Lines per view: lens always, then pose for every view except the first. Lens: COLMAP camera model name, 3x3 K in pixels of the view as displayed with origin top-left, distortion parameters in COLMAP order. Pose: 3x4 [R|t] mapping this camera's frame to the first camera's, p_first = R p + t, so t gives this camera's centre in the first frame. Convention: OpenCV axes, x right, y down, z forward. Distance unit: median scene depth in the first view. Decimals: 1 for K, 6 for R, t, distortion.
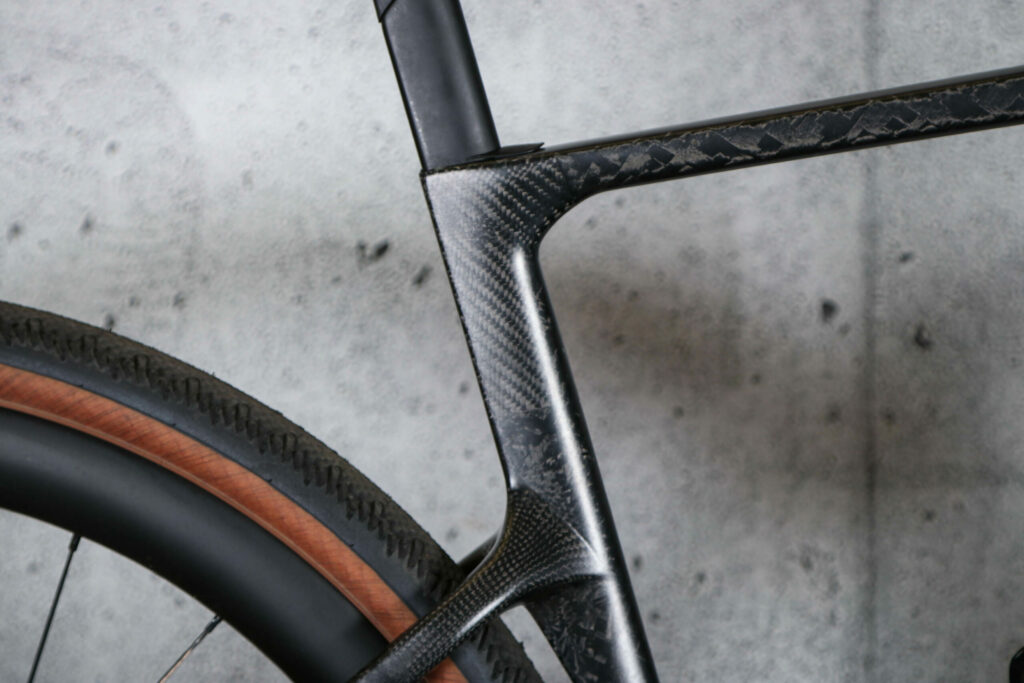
lens RADIAL K [[3385.0, 0, 520.6], [0, 3385.0, 394.5], [0, 0, 1]] dist [0.239189, 0.000000]
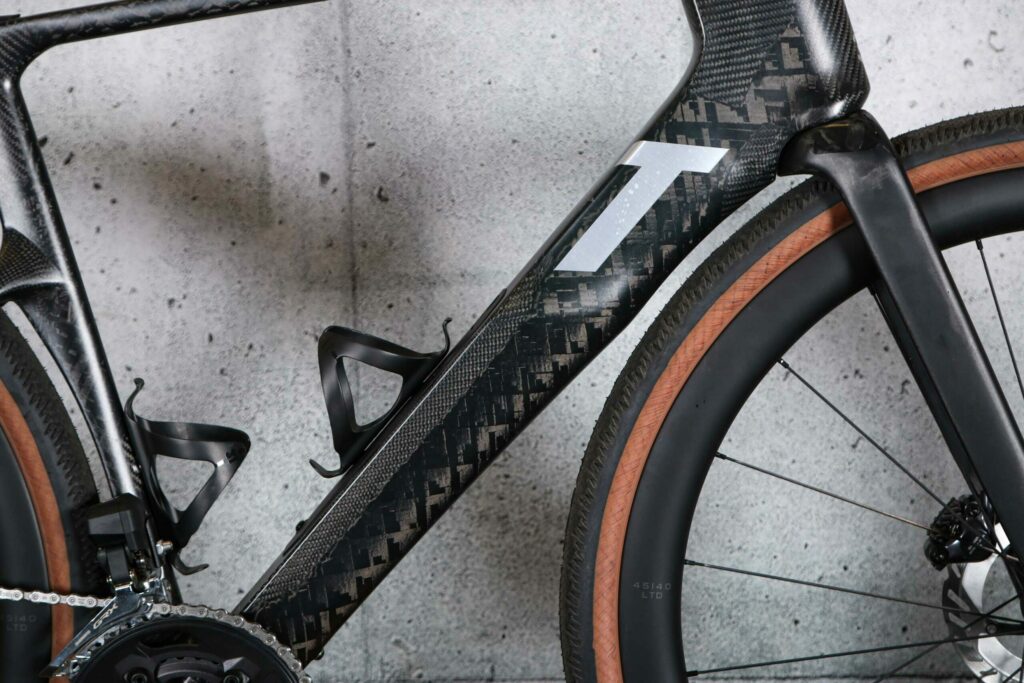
lens RADIAL K [[2171.8, 0, 506.5], [0, 2171.8, 349.3], [0, 0, 1]] dist [0.103671, 0.000000]
pose [[0.999080, -0.011231, 0.041395, 0.133406], [0.011699, 0.999870, -0.011073, 0.068765], [-0.041265, 0.011547, 0.999082, -0.036606]]
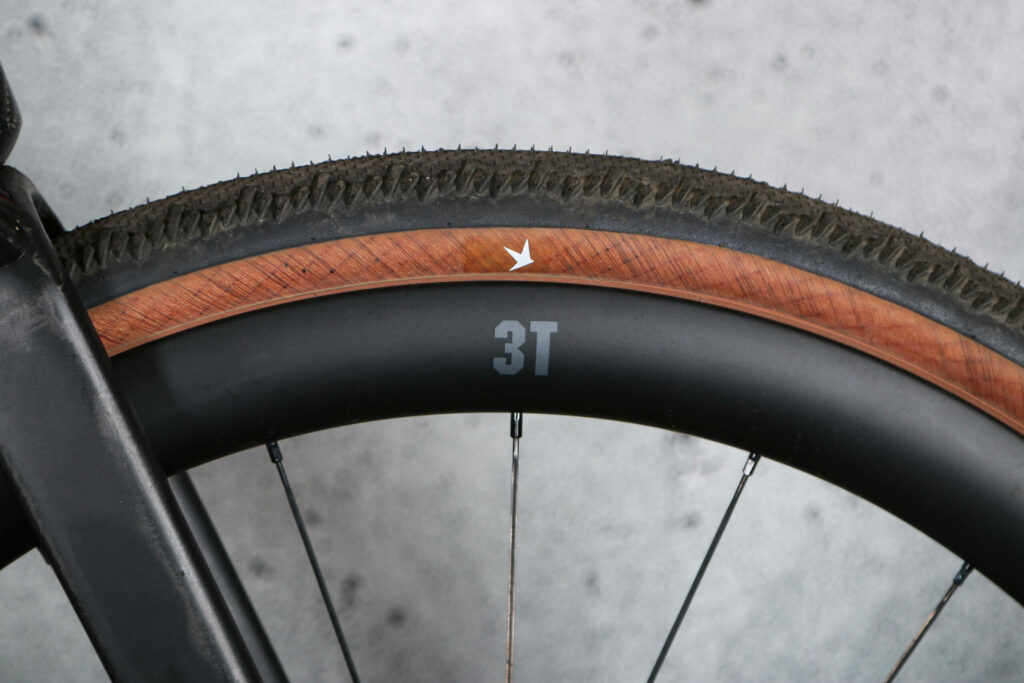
lens RADIAL K [[3619.6, 0, 509.4], [0, 3619.6, 343.2], [0, 0, 1]] dist [0.312330, 0.000000]
pose [[0.987206, -0.032157, 0.156176, 0.270171], [0.029914, 0.999413, 0.016692, 0.002312], [-0.156621, -0.011807, 0.987588, 0.121584]]
